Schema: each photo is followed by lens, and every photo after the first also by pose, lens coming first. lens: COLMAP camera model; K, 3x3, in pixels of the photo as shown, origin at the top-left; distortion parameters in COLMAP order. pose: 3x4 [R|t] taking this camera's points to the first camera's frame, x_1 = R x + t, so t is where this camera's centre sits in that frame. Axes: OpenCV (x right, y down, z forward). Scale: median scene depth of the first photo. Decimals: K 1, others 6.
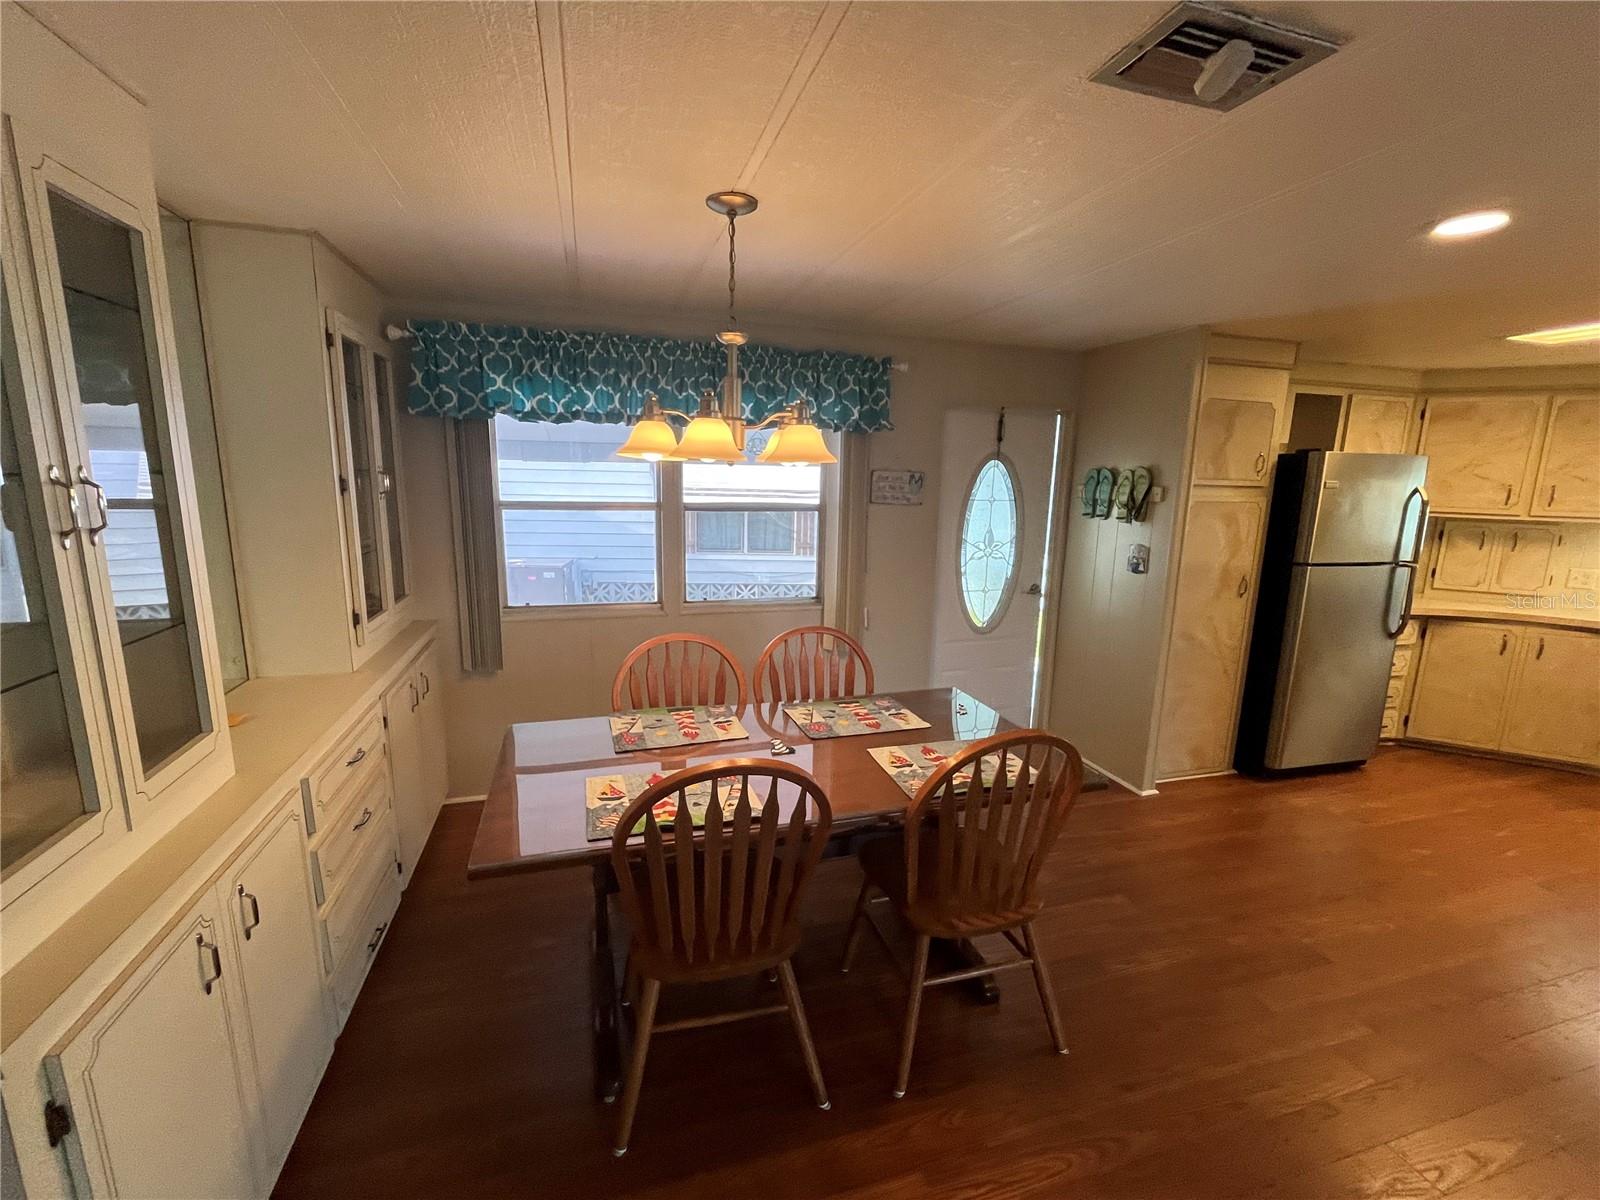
lens RADIAL K [[684.6, 0, 798.7], [0, 684.6, 600.1], [0, 0, 1]] dist [-0.005298, 0.000888]
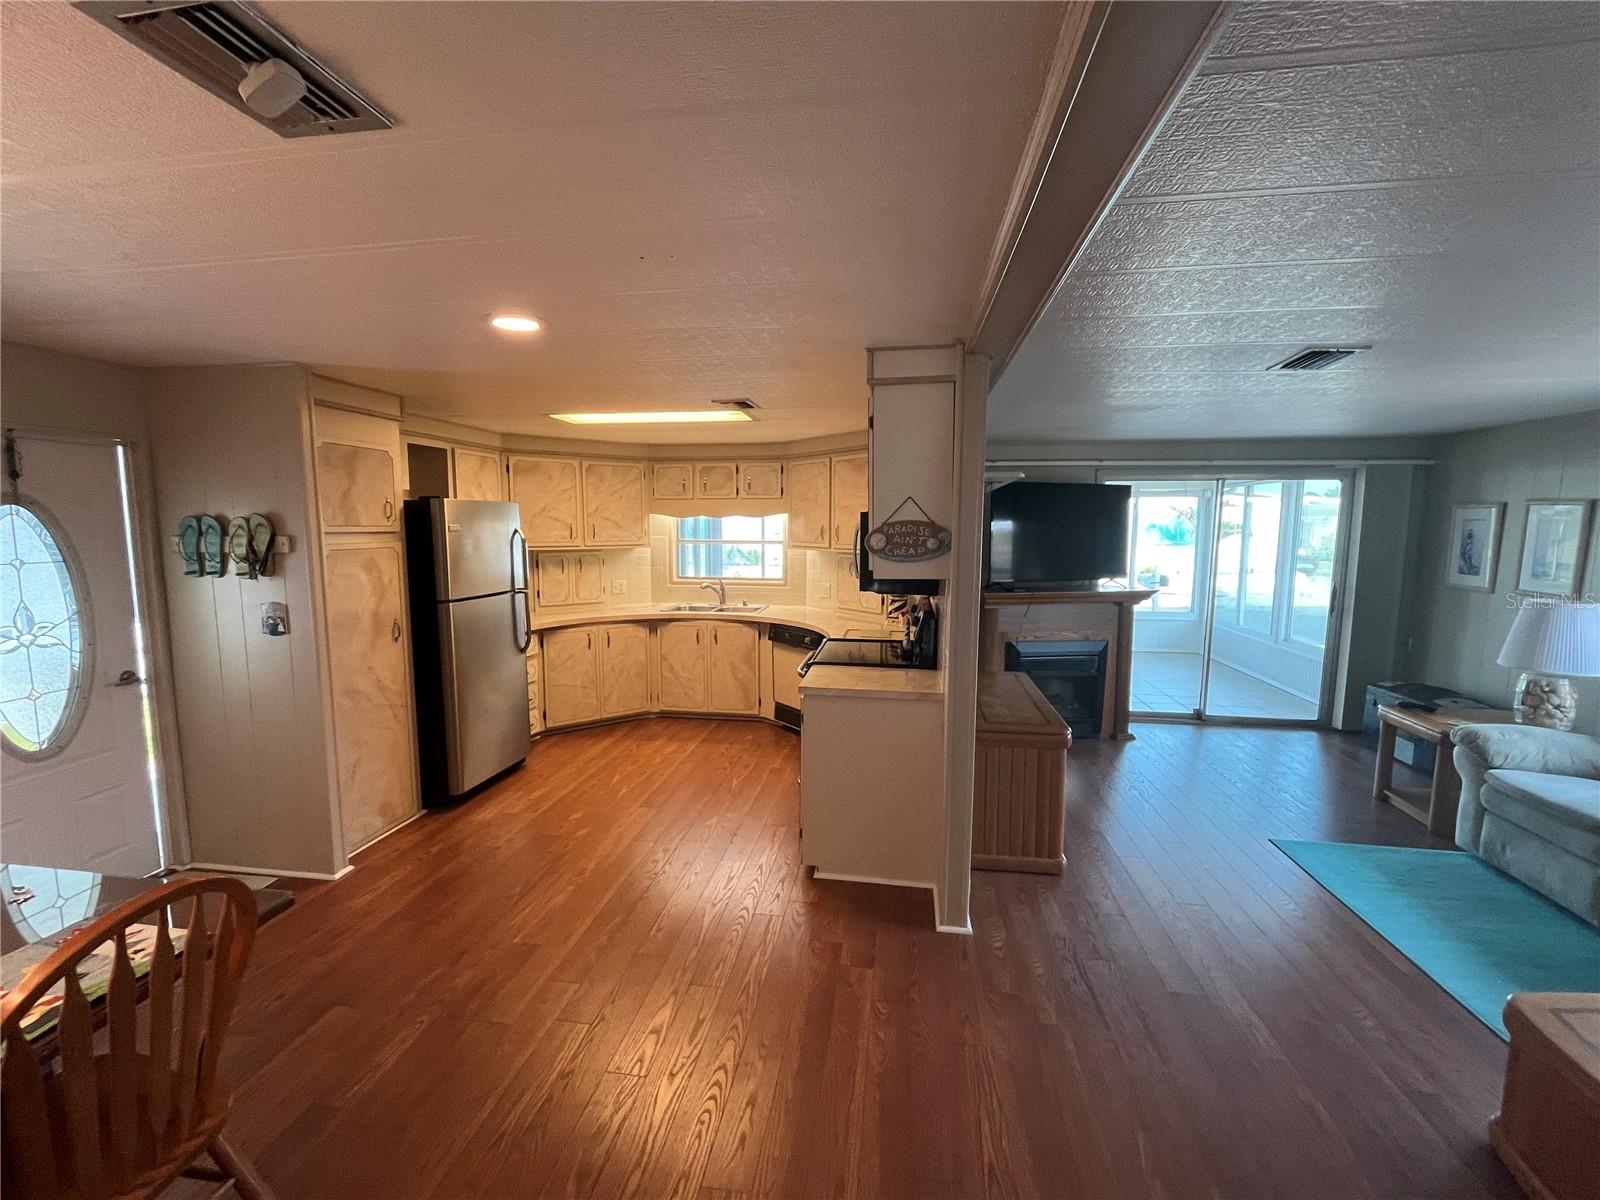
lens RADIAL K [[684.6, 0, 793.2], [0, 684.6, 600.5], [0, 0, 1]] dist [-0.005298, 0.000888]
pose [[0.435797, -0.121003, 0.891874, 0.014085], [0.171594, 0.983916, 0.049644, -0.014095], [-0.883536, 0.131406, 0.449551, 0.027822]]
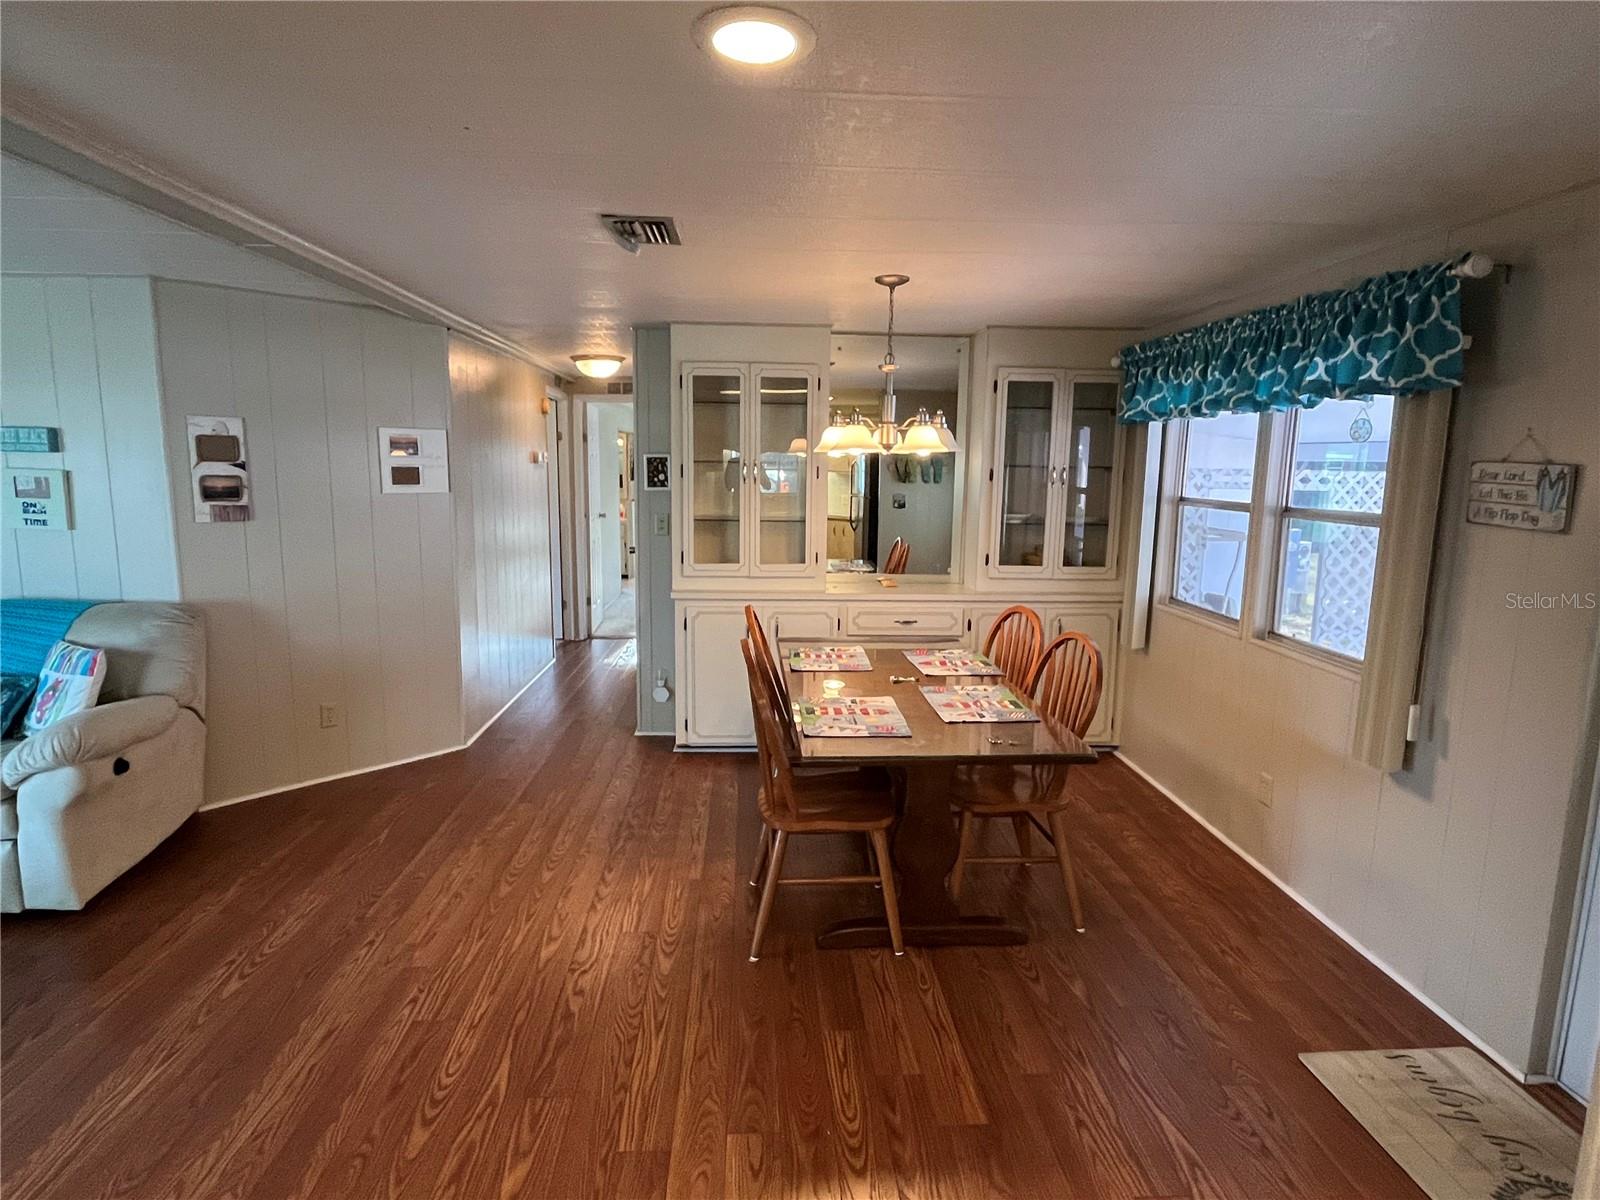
lens RADIAL K [[860.2, 0, 793.9], [0, 860.2, 592.1], [0, 0, 1]] dist [-0.003543, 0.000897]
pose [[-0.239680, 0.124033, -0.962896, 0.979941], [-0.198641, 0.964558, 0.173692, -0.111318], [0.950313, 0.232902, -0.206547, 0.715768]]
